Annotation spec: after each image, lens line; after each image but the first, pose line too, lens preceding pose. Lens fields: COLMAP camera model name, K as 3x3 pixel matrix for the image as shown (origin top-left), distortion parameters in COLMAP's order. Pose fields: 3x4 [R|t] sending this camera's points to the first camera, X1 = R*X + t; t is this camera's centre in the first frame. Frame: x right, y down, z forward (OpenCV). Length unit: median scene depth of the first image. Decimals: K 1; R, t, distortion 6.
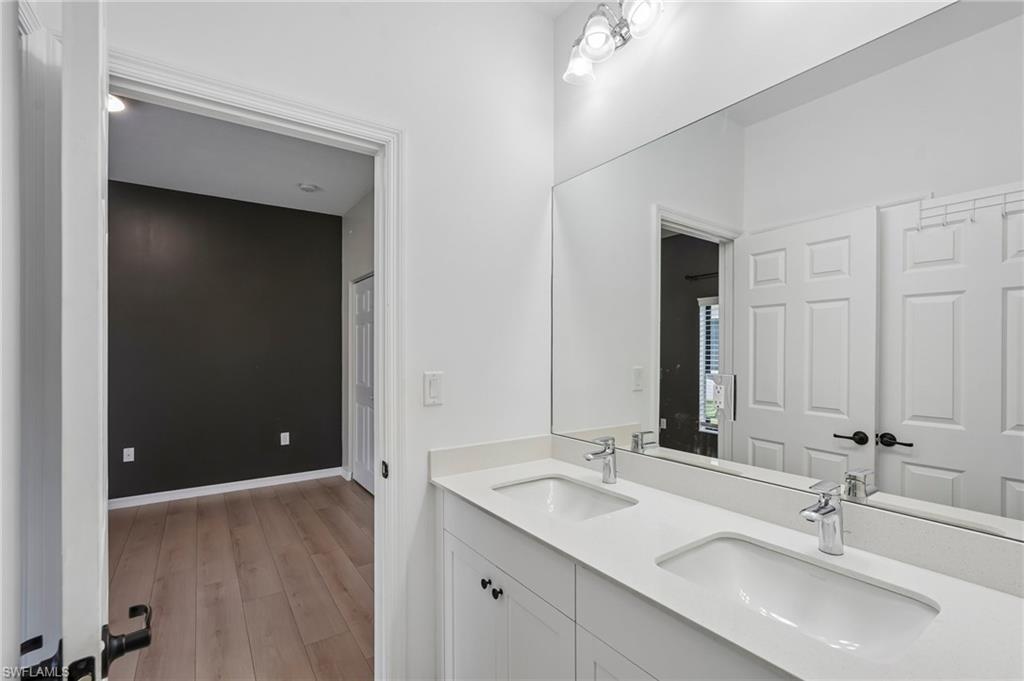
lens RADIAL K [[454.6, 0, 509.3], [0, 454.6, 349.3], [0, 0, 1]] dist [-0.005271, 0.000563]
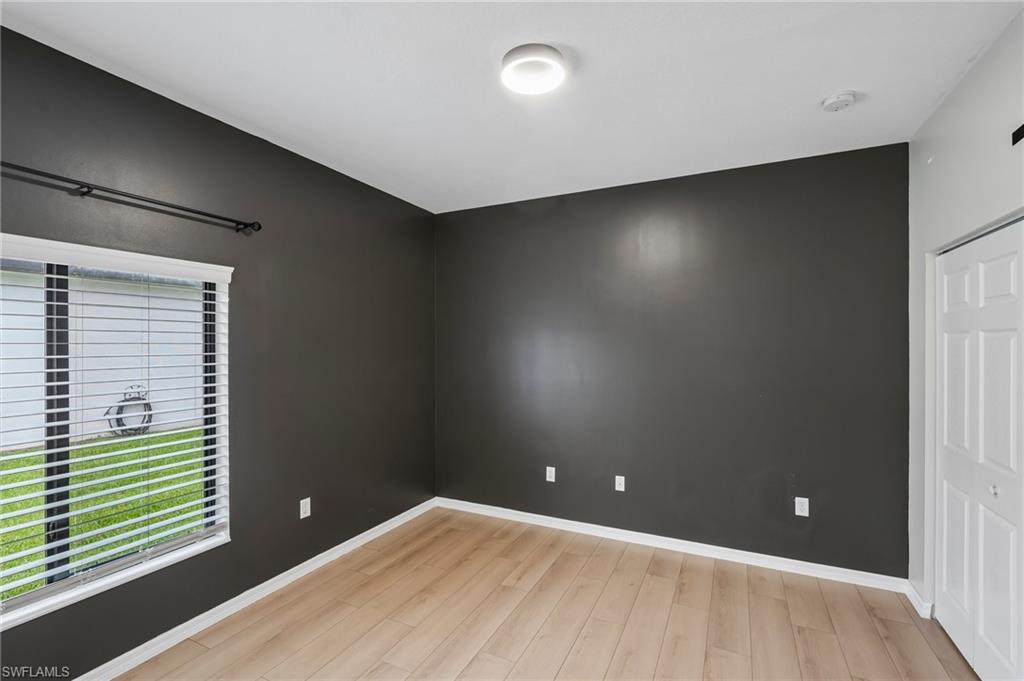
lens RADIAL K [[454.6, 0, 503.5], [0, 454.6, 349.3], [0, 0, 1]] dist [-0.005271, 0.000563]
pose [[0.479955, 0.004874, -0.877280, -0.127297], [0.006331, 0.999939, 0.009019, -0.044774], [0.877270, -0.009883, 0.479895, 0.312505]]
